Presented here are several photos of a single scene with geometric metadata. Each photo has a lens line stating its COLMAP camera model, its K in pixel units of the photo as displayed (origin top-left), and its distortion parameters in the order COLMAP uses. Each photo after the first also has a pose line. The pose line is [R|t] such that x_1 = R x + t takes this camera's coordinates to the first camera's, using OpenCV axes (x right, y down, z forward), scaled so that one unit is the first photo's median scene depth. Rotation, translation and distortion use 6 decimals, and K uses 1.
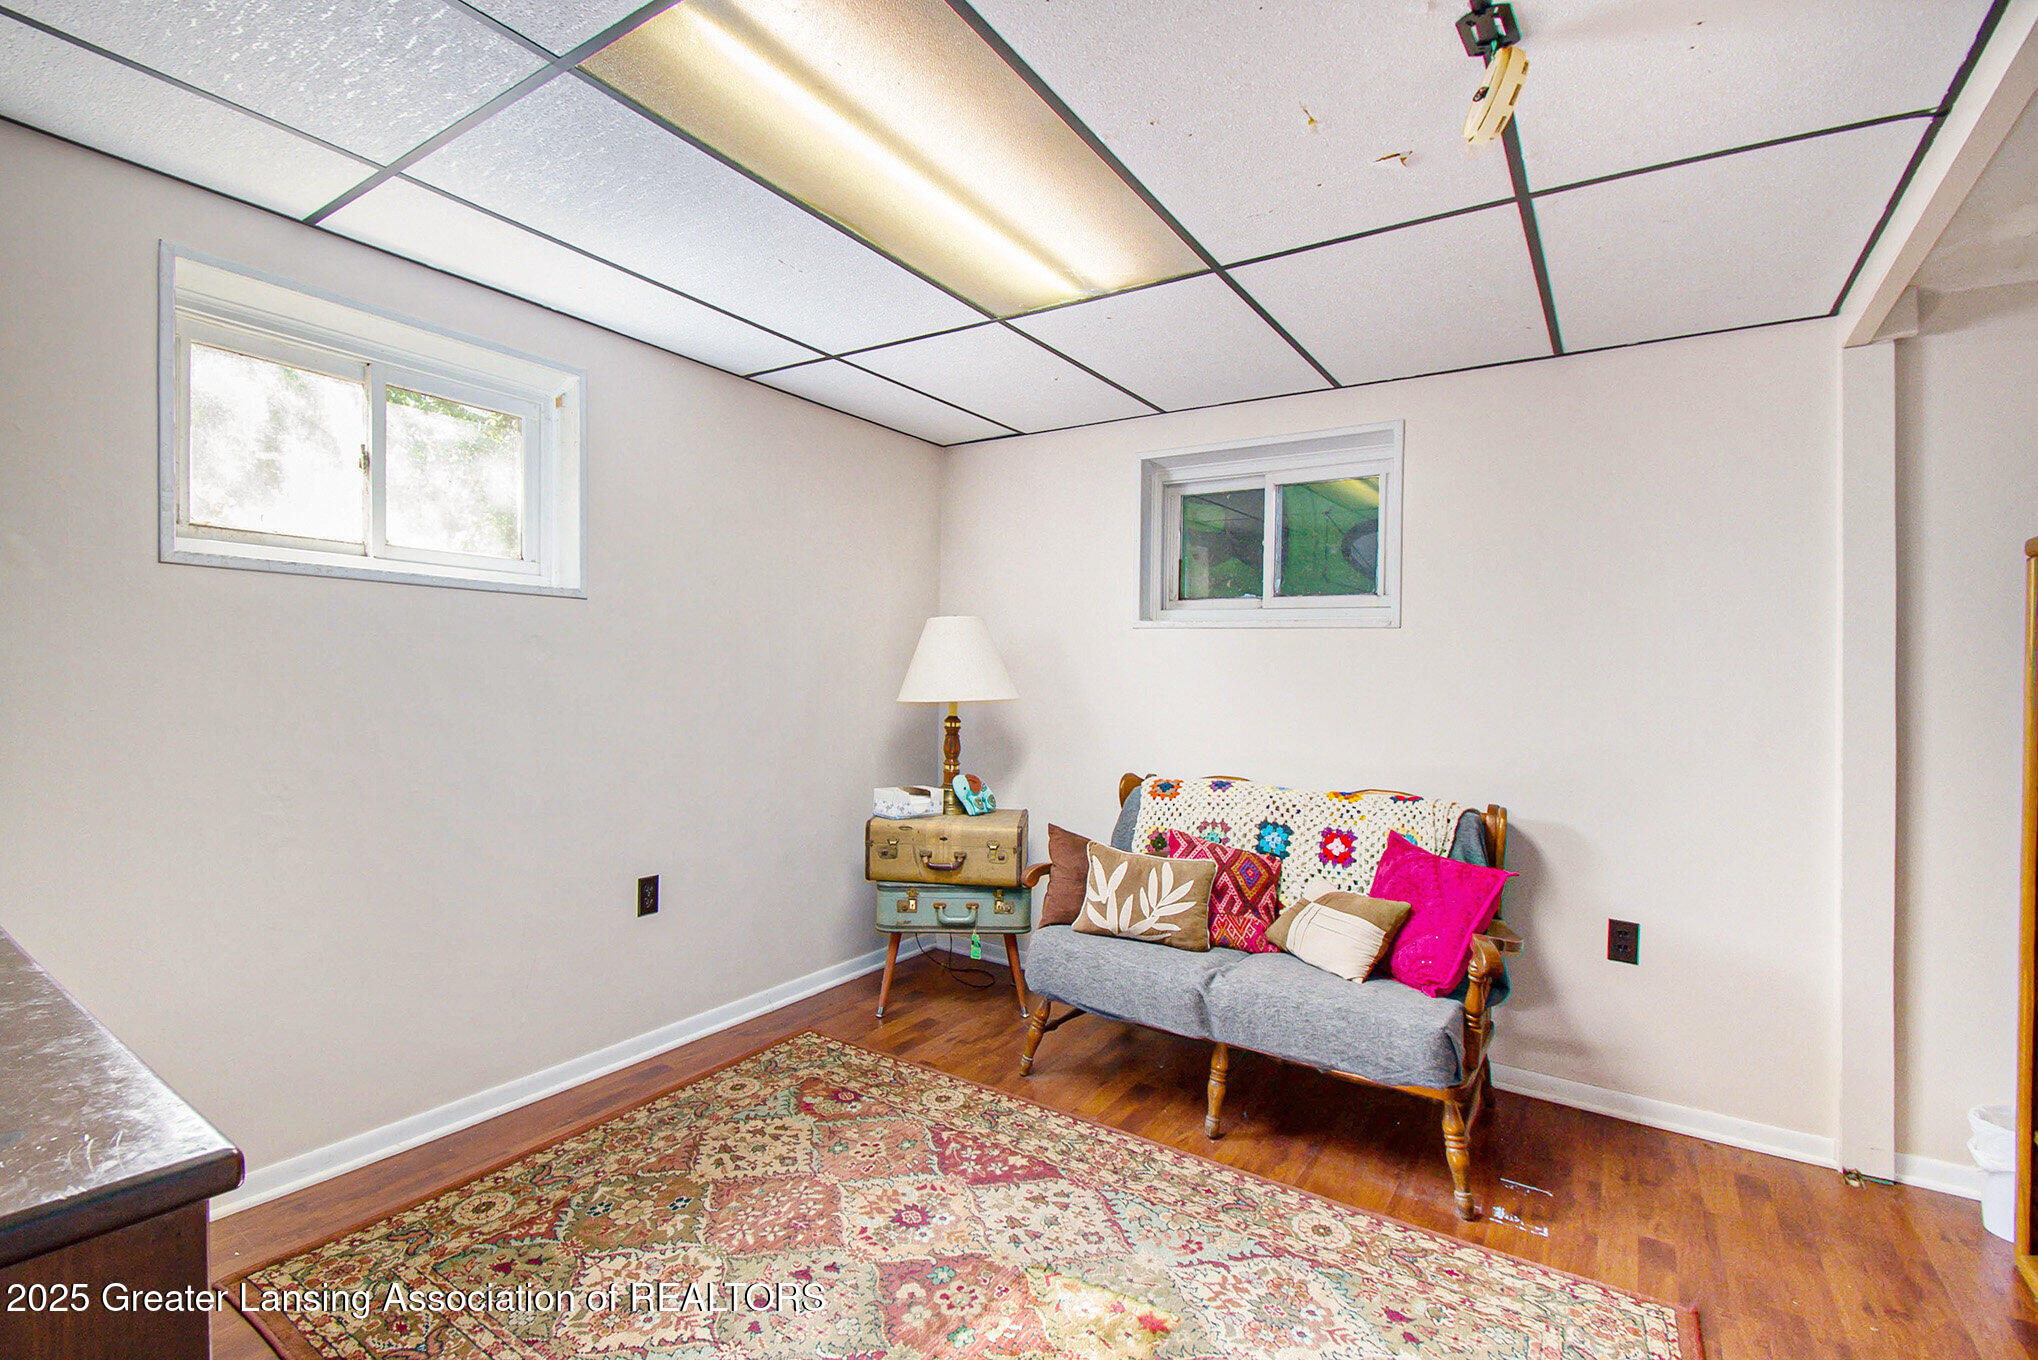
lens RADIAL K [[918.4, 0, 949.8], [0, 918.4, 647.3], [0, 0, 1]] dist [-0.004543, -0.000810]
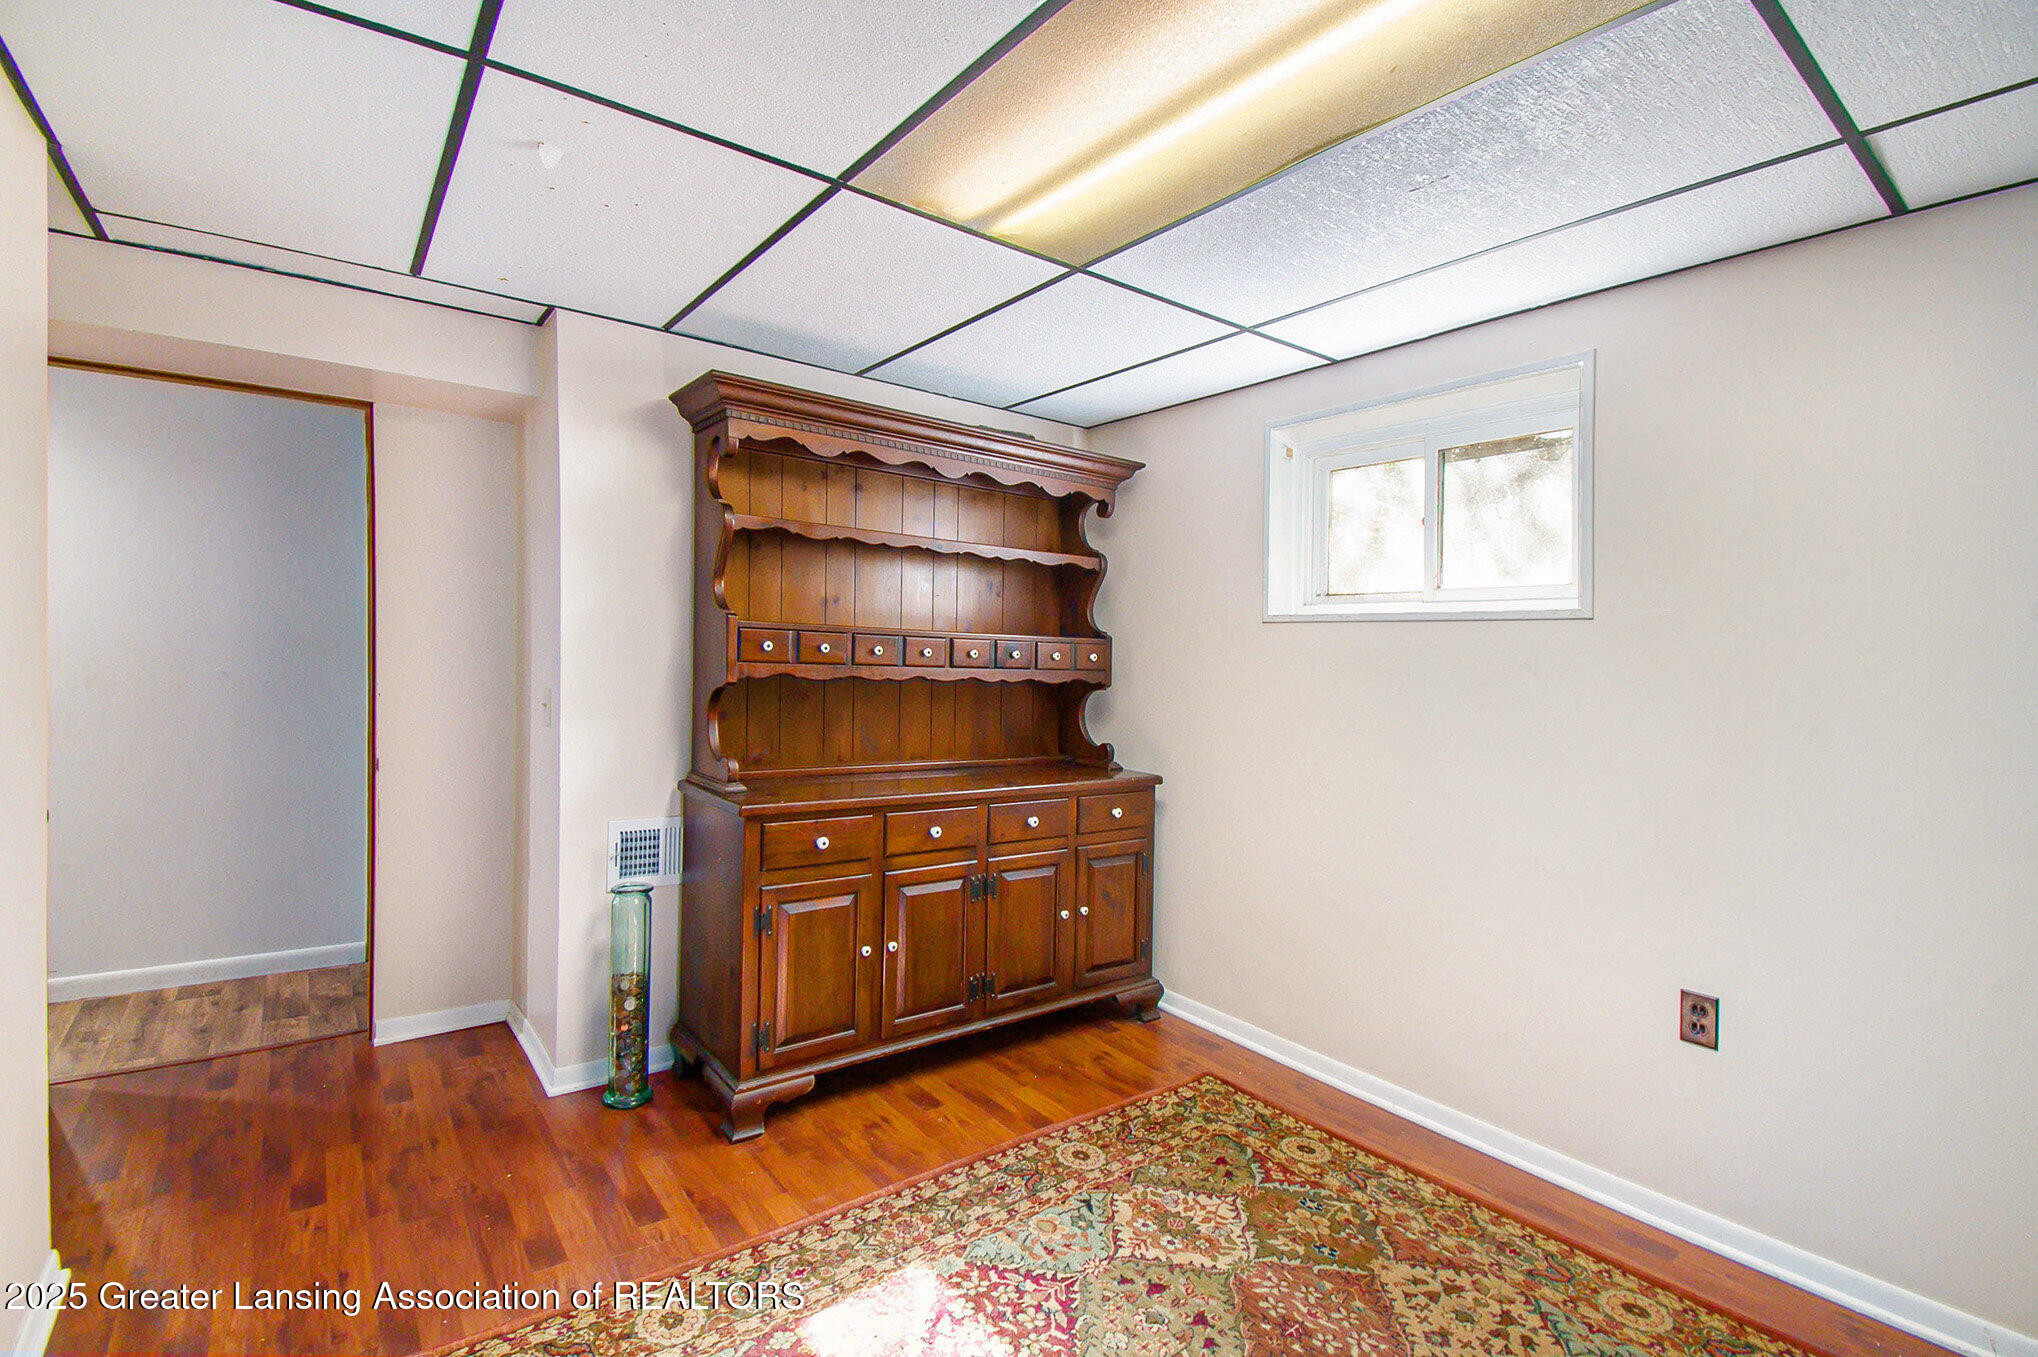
lens RADIAL K [[918.4, 0, 1011.8], [0, 918.4, 689.5], [0, 0, 1]] dist [-0.004543, -0.000810]
pose [[-0.295880, -0.005037, -0.955212, 0.669060], [-0.002887, 0.999986, -0.004379, 0.018809], [0.955221, 0.001462, -0.295891, 0.887637]]
